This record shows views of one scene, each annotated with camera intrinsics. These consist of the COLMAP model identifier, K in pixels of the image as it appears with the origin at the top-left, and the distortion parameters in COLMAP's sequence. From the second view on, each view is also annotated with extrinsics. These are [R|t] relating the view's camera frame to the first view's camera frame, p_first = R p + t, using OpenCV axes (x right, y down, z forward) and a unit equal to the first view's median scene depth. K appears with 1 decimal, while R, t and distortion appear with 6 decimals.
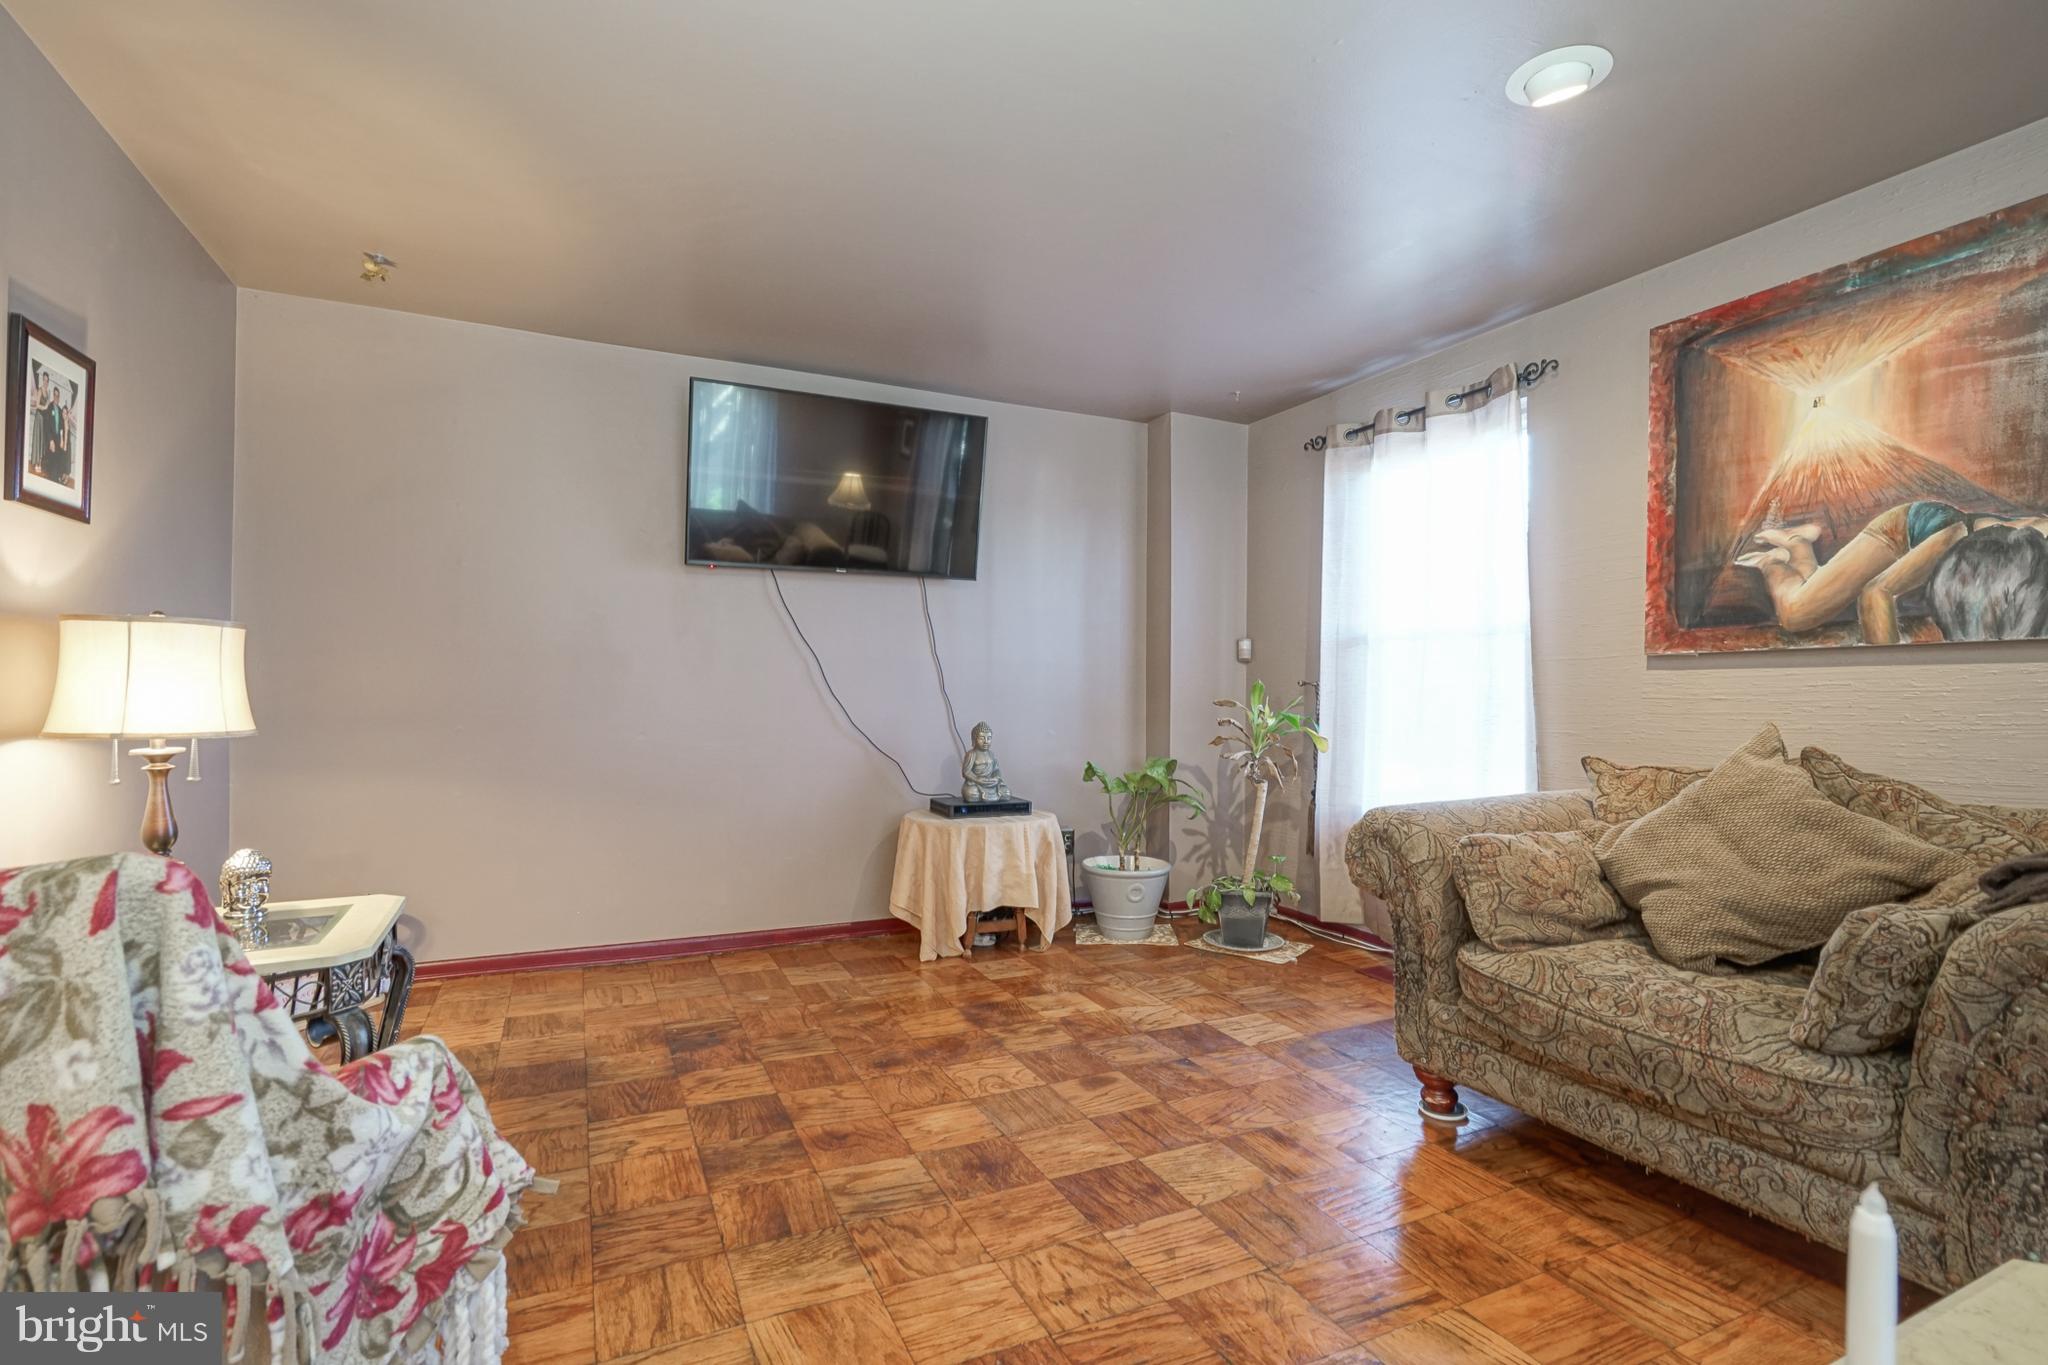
lens RADIAL K [[933.7, 0, 1023.2], [0, 933.7, 685.5], [0, 0, 1]] dist [-0.000150, 0.000039]
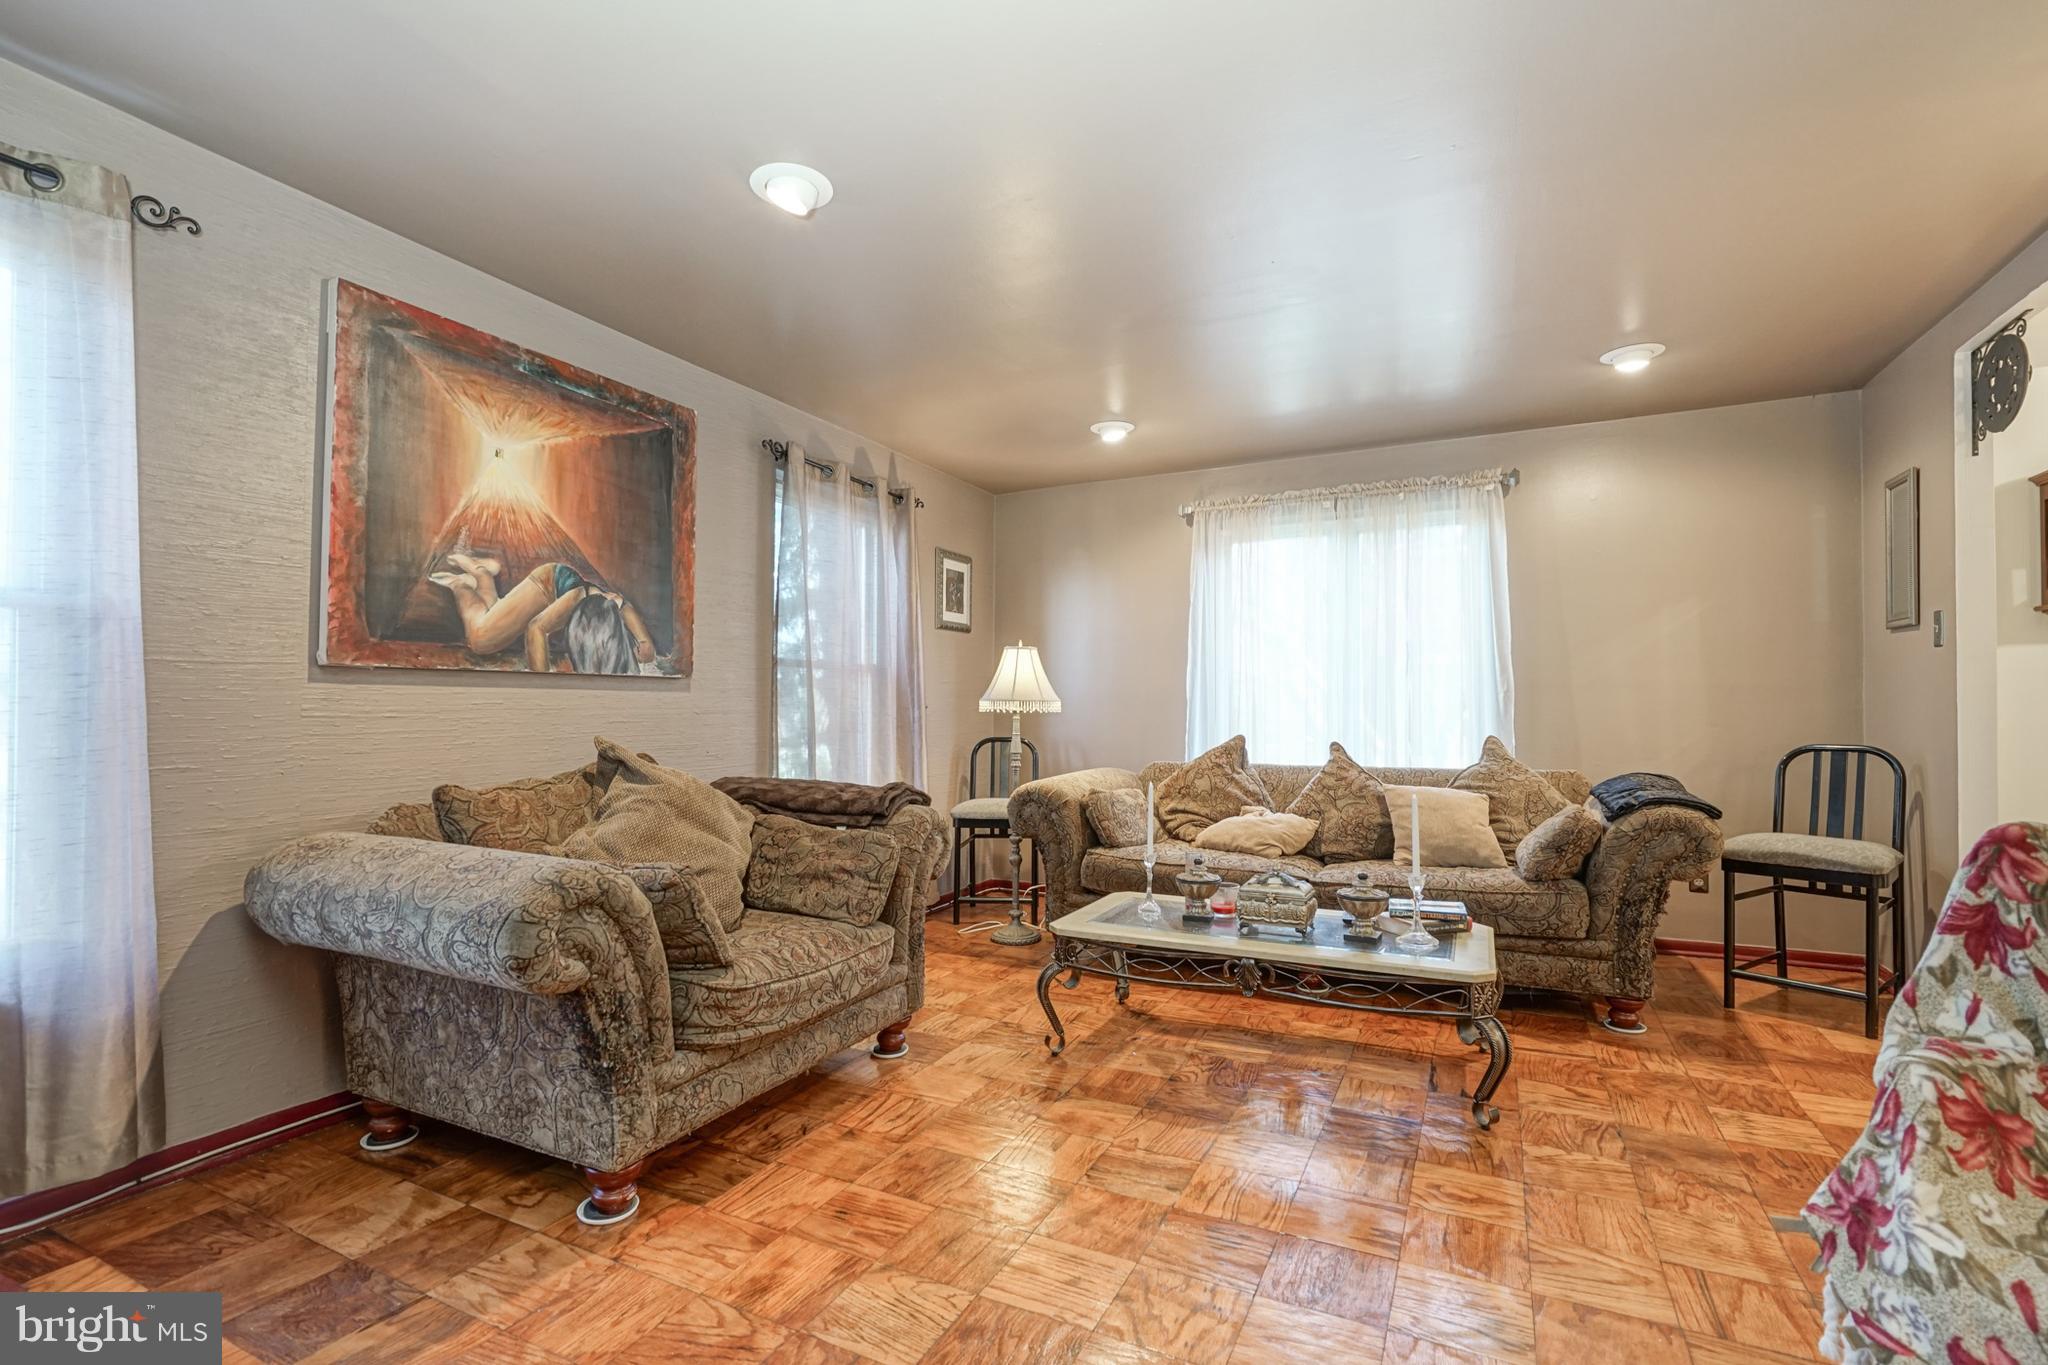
lens RADIAL K [[933.7, 0, 1023.8], [0, 933.7, 698.1], [0, 0, 1]] dist [-0.000150, 0.000039]
pose [[-0.610712, 0.004771, 0.791838, -0.421474], [-0.013129, 0.999783, -0.016149, 0.002567], [-0.791744, -0.020258, -0.610517, 1.157583]]
